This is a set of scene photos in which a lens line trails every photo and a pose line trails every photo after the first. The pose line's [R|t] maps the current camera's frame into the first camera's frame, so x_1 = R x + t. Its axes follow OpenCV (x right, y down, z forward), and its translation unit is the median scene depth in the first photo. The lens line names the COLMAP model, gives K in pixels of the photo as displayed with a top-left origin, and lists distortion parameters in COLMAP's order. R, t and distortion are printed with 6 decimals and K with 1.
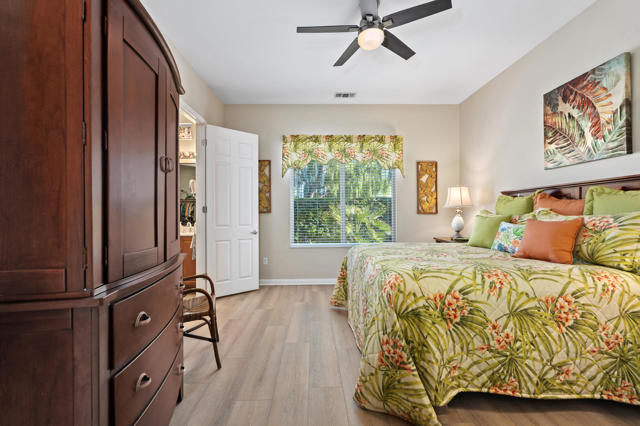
lens RADIAL K [[285.6, 0, 324.5], [0, 285.6, 213.5], [0, 0, 1]] dist [0.011637, 0.000355]
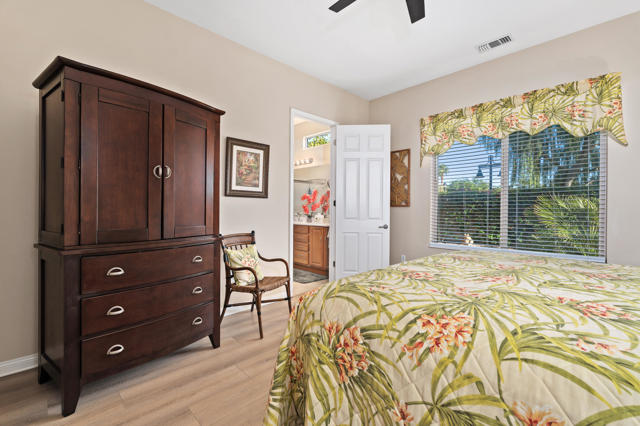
lens RADIAL K [[285.6, 0, 322.6], [0, 285.6, 209.6], [0, 0, 1]] dist [0.011637, 0.000355]
pose [[0.680963, 0.011624, -0.732225, 0.318175], [-0.005993, 0.999929, 0.010301, 0.000299], [0.732293, -0.002626, 0.680984, 0.186550]]
